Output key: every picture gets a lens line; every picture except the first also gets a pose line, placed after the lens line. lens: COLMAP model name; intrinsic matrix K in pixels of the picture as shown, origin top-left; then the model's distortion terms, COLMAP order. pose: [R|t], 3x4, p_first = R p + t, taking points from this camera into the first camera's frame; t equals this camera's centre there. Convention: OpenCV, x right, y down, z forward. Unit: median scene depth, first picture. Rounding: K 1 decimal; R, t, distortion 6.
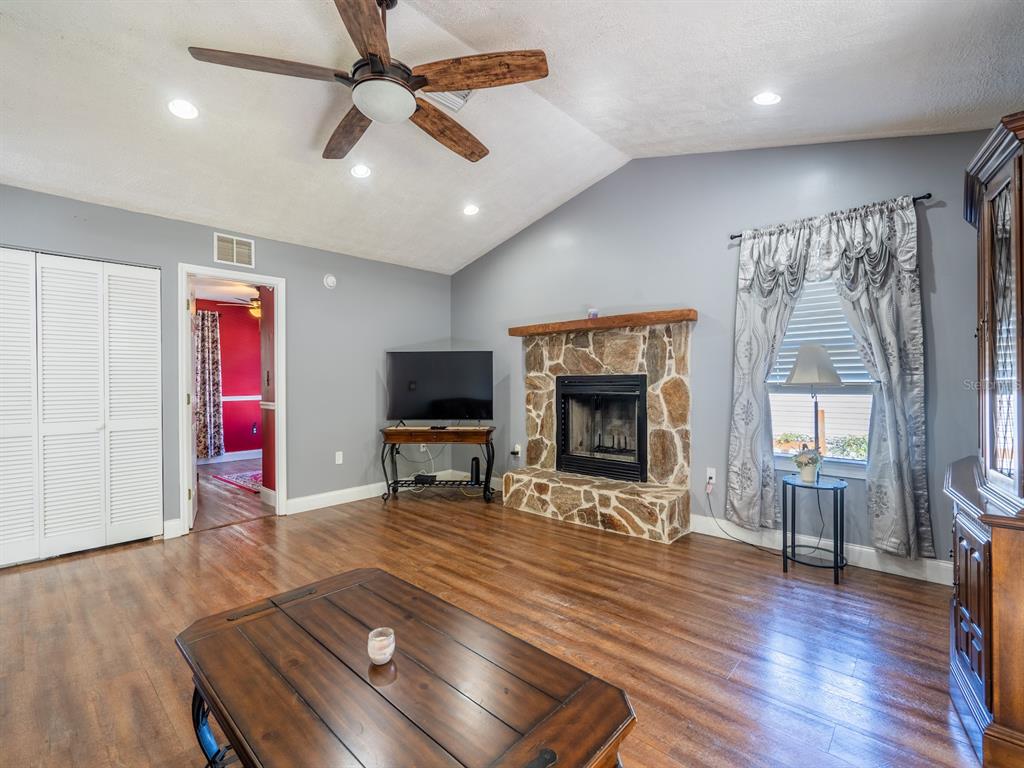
lens RADIAL K [[465.5, 0, 512.2], [0, 465.5, 378.2], [0, 0, 1]] dist [-0.008367, 0.003550]
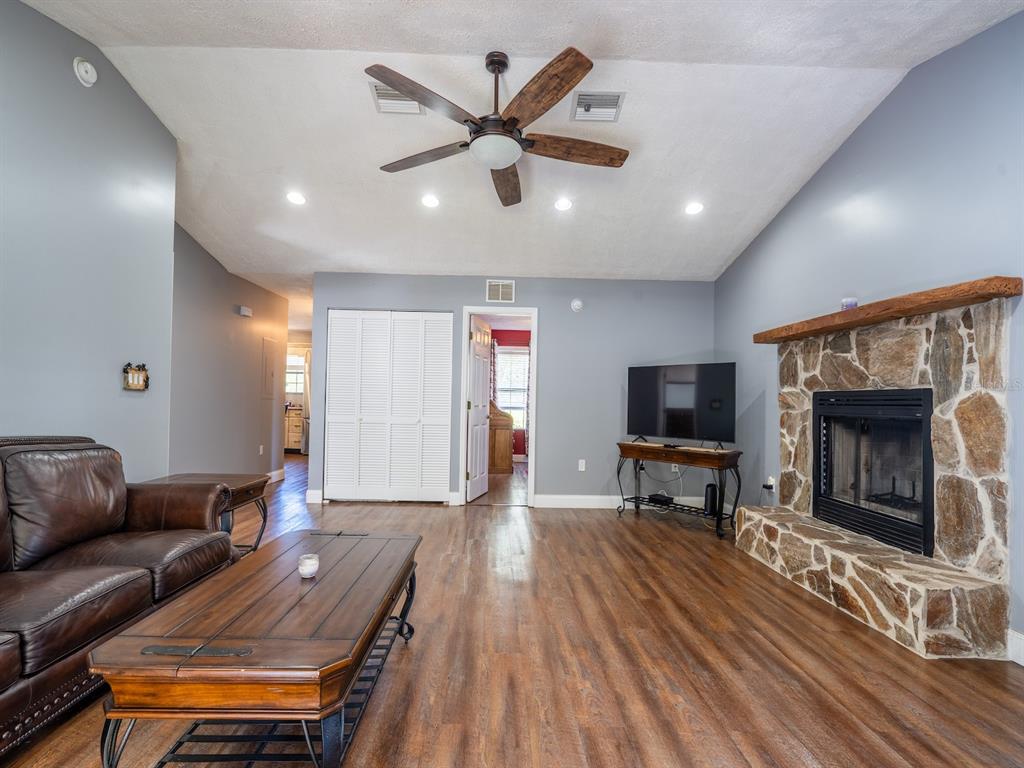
lens RADIAL K [[465.5, 0, 506.8], [0, 465.5, 381.9], [0, 0, 1]] dist [-0.008367, 0.003550]
pose [[0.693223, -0.007081, -0.720689, 0.324360], [-0.021286, 0.999314, -0.030294, 0.014011], [0.720409, 0.036341, 0.692597, 0.123339]]
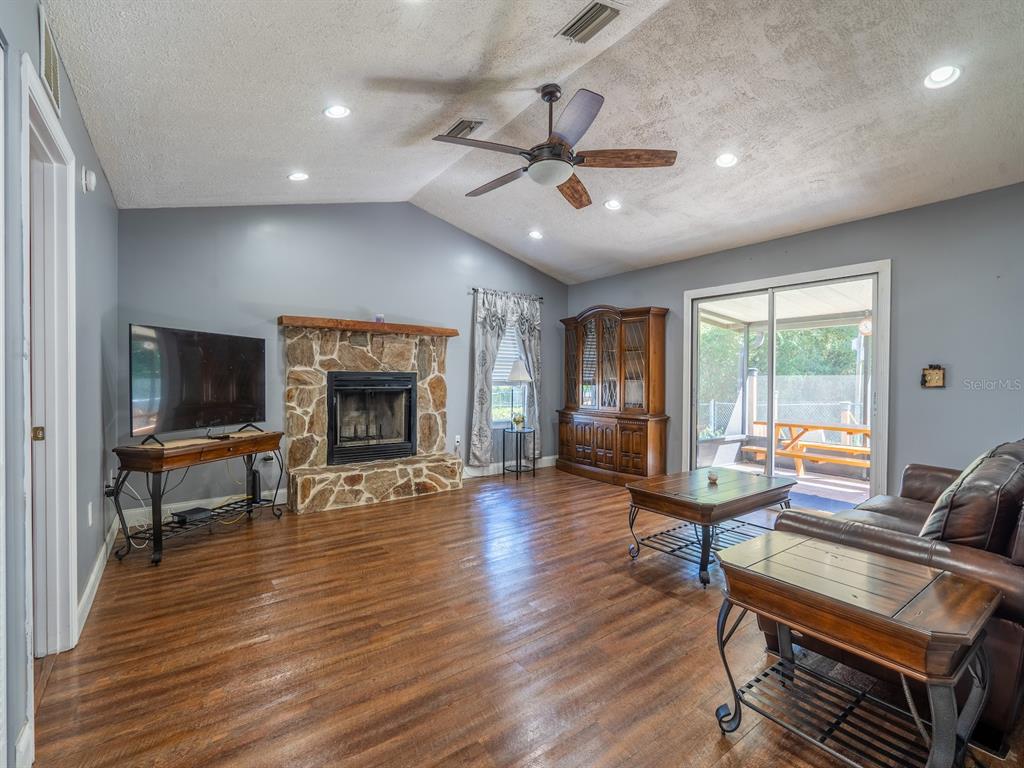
lens RADIAL K [[465.5, 0, 512.1], [0, 465.5, 379.2], [0, 0, 1]] dist [-0.008367, 0.003550]
pose [[0.179179, 0.007942, 0.983784, -0.898001], [-0.017348, 0.999837, -0.004912, 0.011408], [-0.983664, -0.016186, 0.179288, 0.475103]]
